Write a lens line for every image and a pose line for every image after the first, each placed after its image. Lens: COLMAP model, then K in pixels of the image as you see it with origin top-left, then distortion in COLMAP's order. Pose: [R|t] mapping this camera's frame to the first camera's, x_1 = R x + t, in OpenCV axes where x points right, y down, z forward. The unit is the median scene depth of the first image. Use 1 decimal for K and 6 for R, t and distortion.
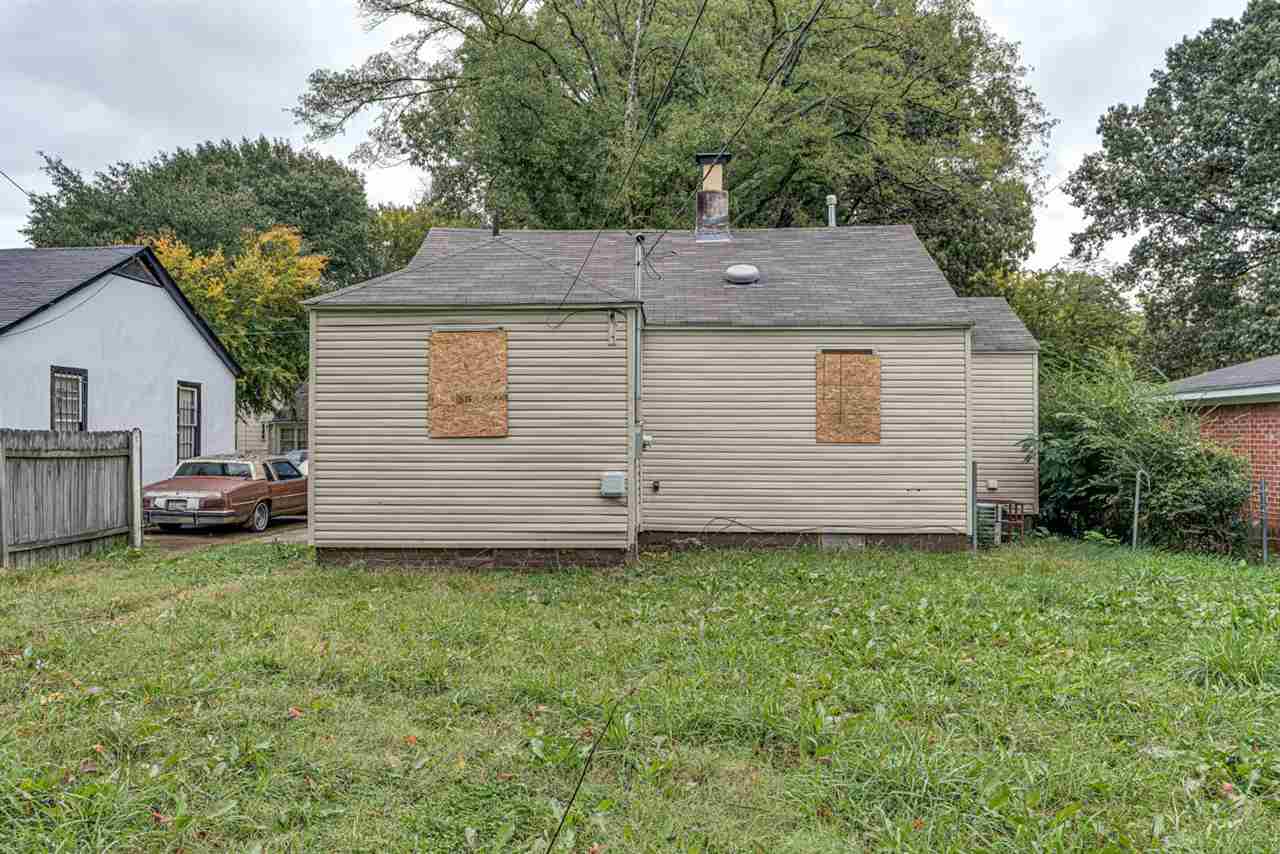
lens RADIAL K [[1006.1, 0, 660.8], [0, 1006.1, 429.5], [0, 0, 1]] dist [-0.001147, 0.010548]
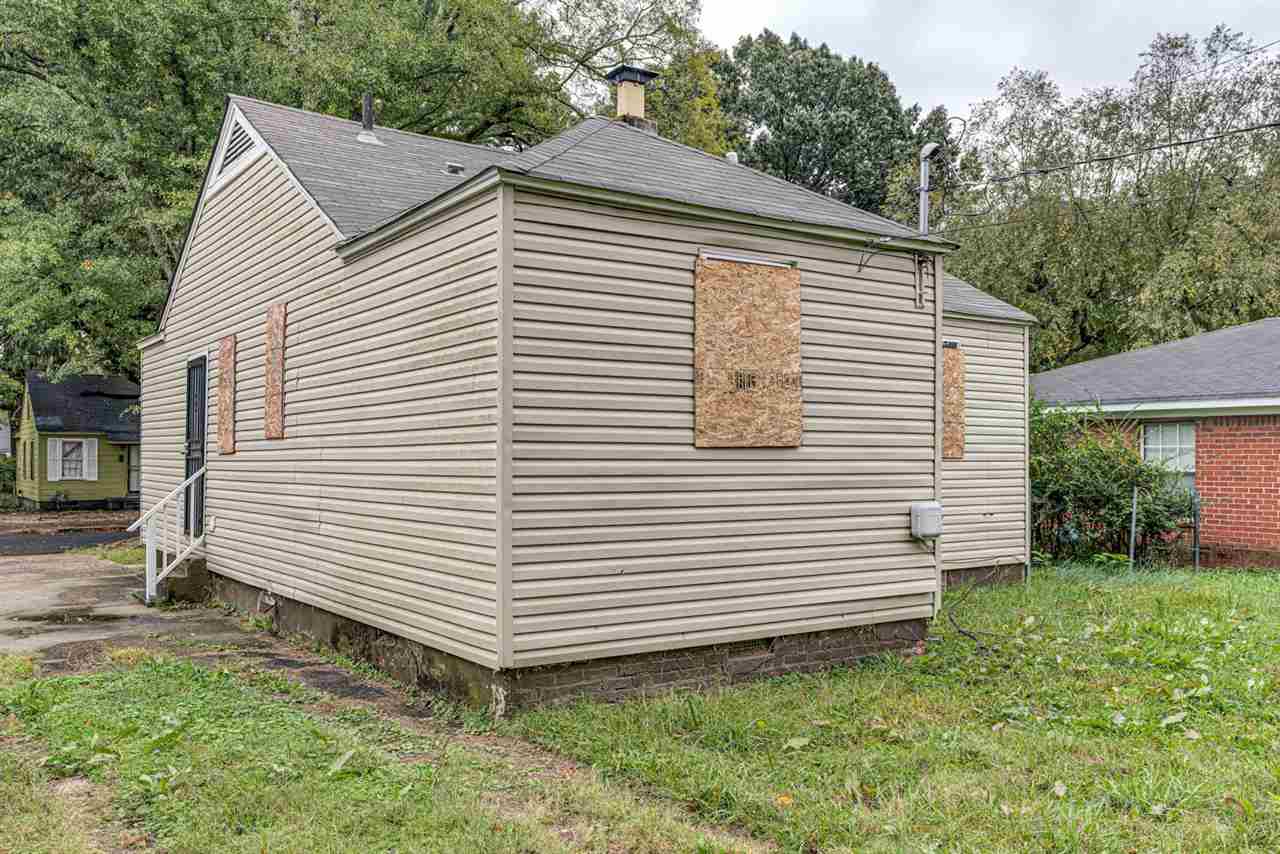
lens RADIAL K [[1055.4, 0, 639.4], [0, 1055.4, 463.6], [0, 0, 1]] dist [-0.002074, 0.000182]
pose [[0.809178, -0.004561, 0.587546, -0.497990], [-0.004354, 0.999896, 0.013759, 0.007123], [-0.587548, -0.013691, 0.809074, 0.459908]]
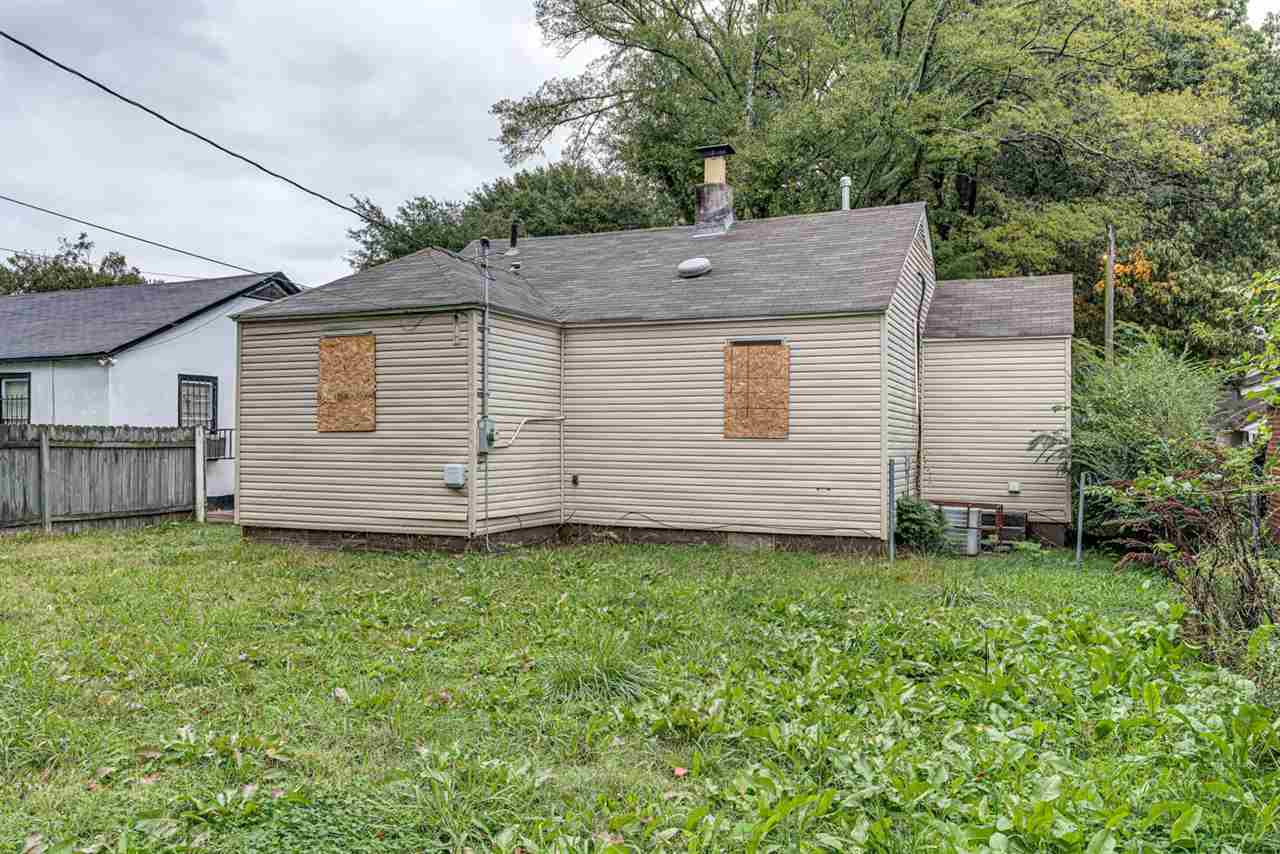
lens RADIAL K [[1006.1, 0, 660.8], [0, 1006.1, 429.5], [0, 0, 1]] dist [-0.001147, 0.010548]
pose [[0.931464, 0.000032, -0.363834, 0.449560], [0.000302, 1.000000, 0.000860, 0.004032], [0.363834, -0.000911, 0.931463, 0.074850]]
